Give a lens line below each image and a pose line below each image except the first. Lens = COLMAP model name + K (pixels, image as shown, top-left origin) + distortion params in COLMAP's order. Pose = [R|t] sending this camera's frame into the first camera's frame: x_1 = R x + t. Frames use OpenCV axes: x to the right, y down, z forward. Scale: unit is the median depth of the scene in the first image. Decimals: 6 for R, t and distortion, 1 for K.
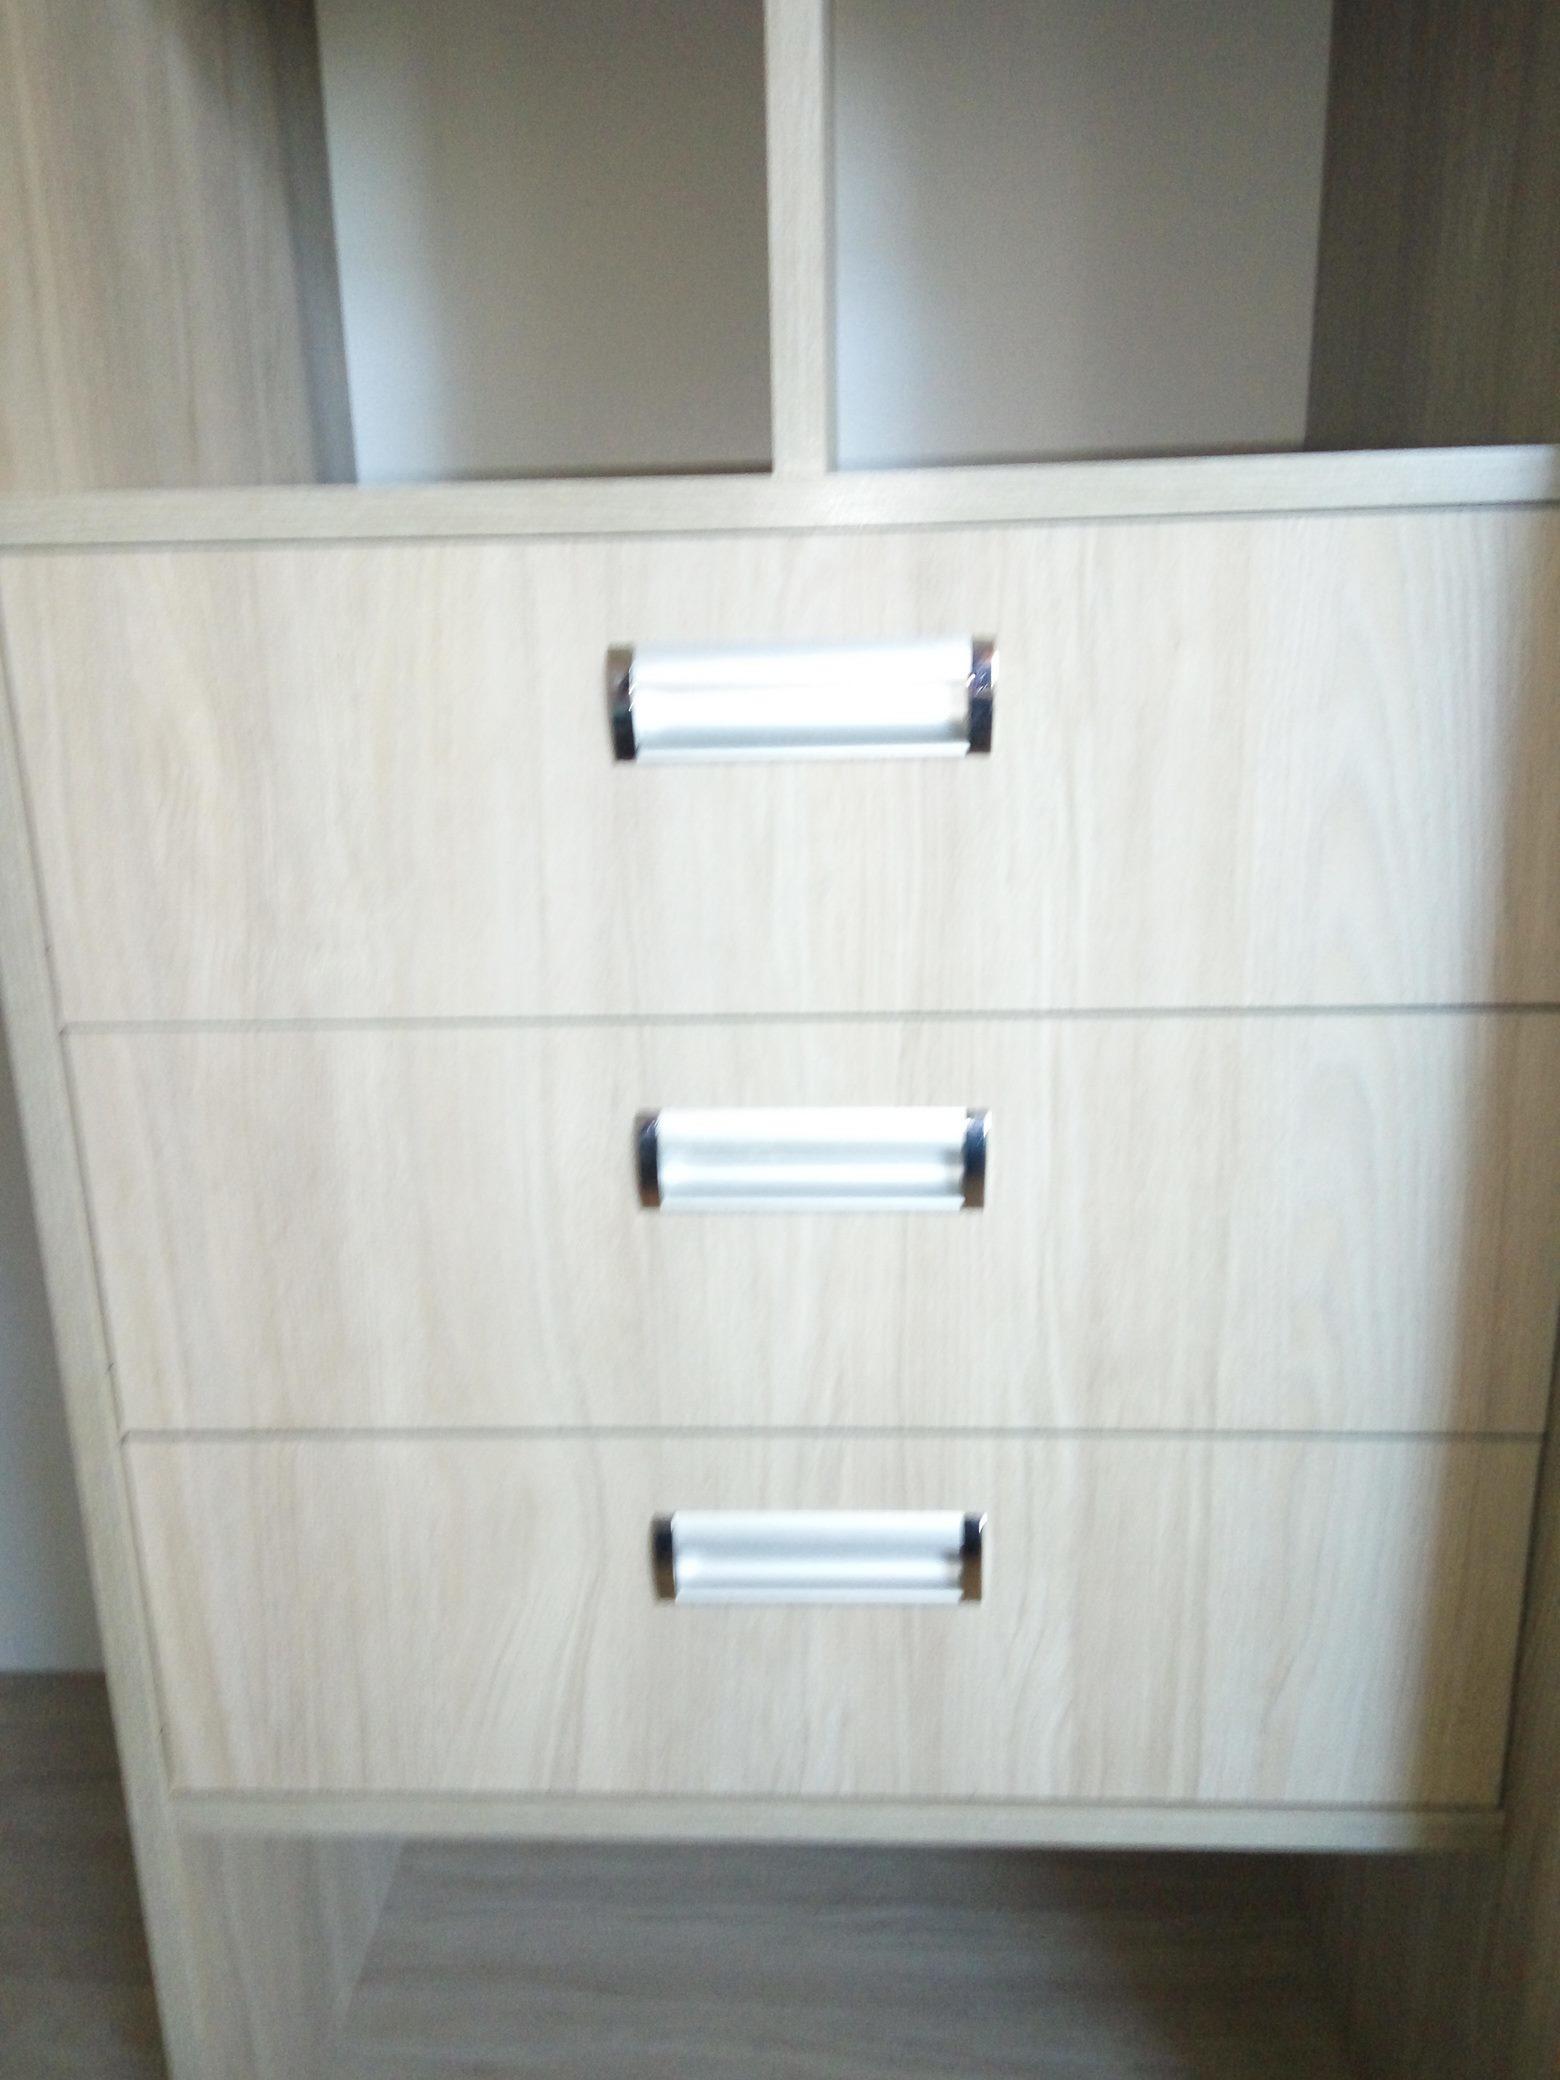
lens RADIAL K [[1620.4, 0, 755.1], [0, 1620.4, 993.8], [0, 0, 1]] dist [0.089194, -0.102016]
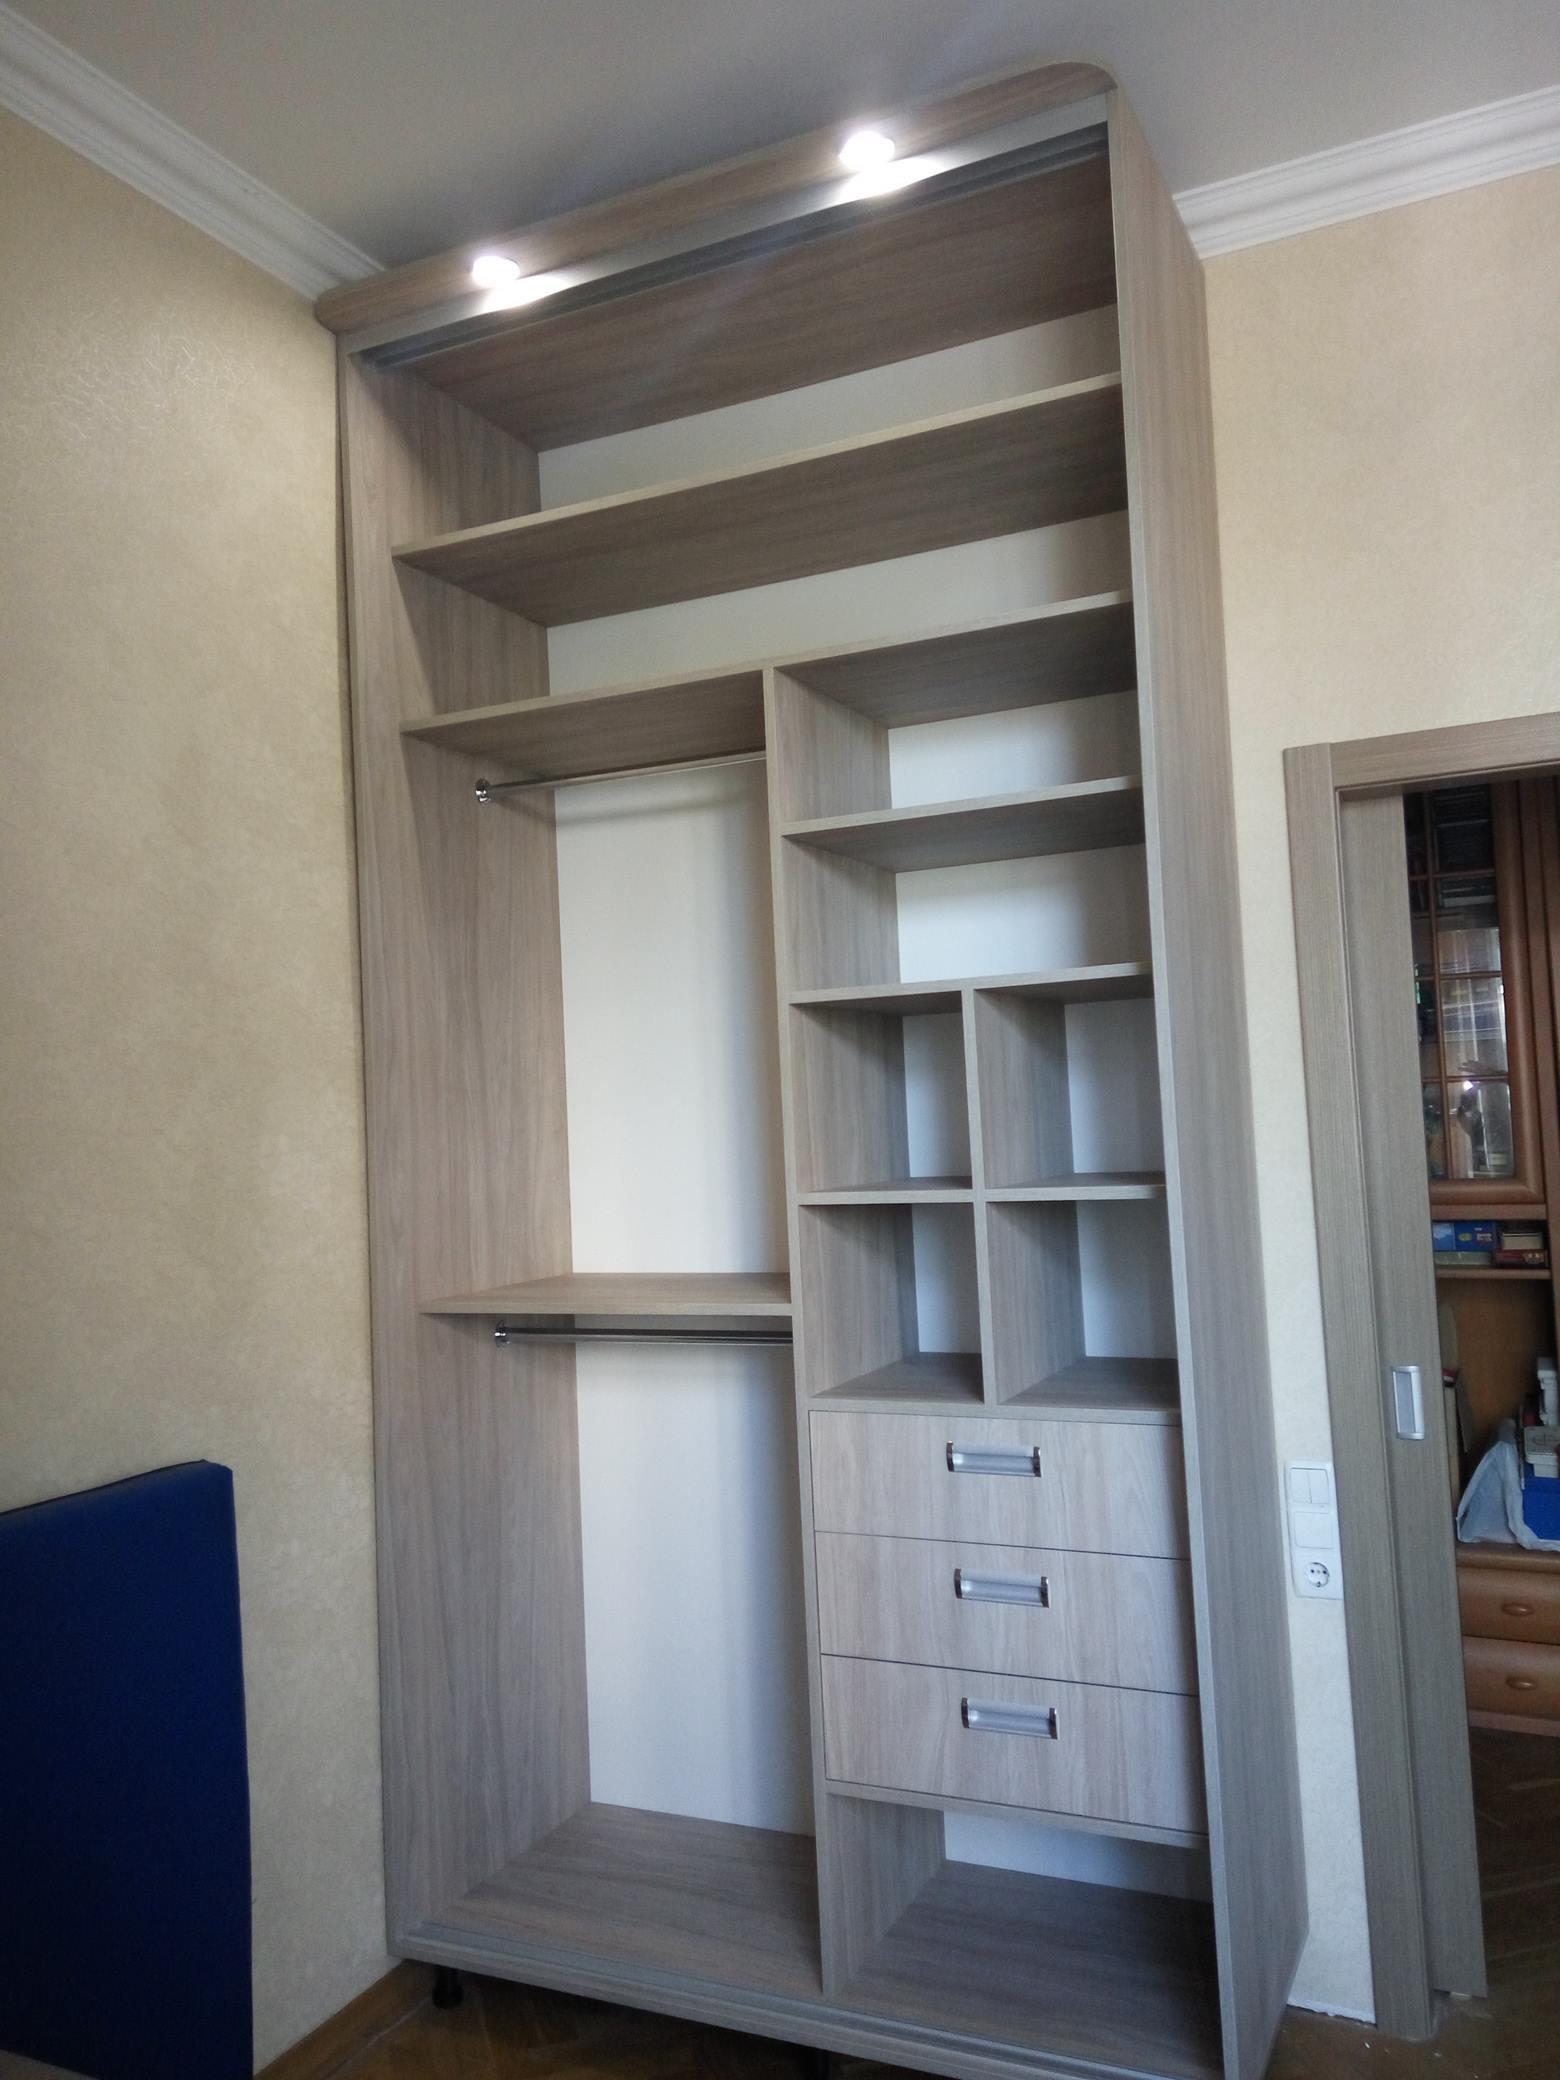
lens RADIAL K [[1620.4, 0, 763.1], [0, 1620.4, 1027.9], [0, 0, 1]] dist [0.089194, -0.102016]
pose [[0.918110, -0.039574, -0.394345, 1.016326], [-0.089881, 0.948286, -0.304426, 0.076989], [0.385999, 0.314941, 0.867074, -2.717629]]
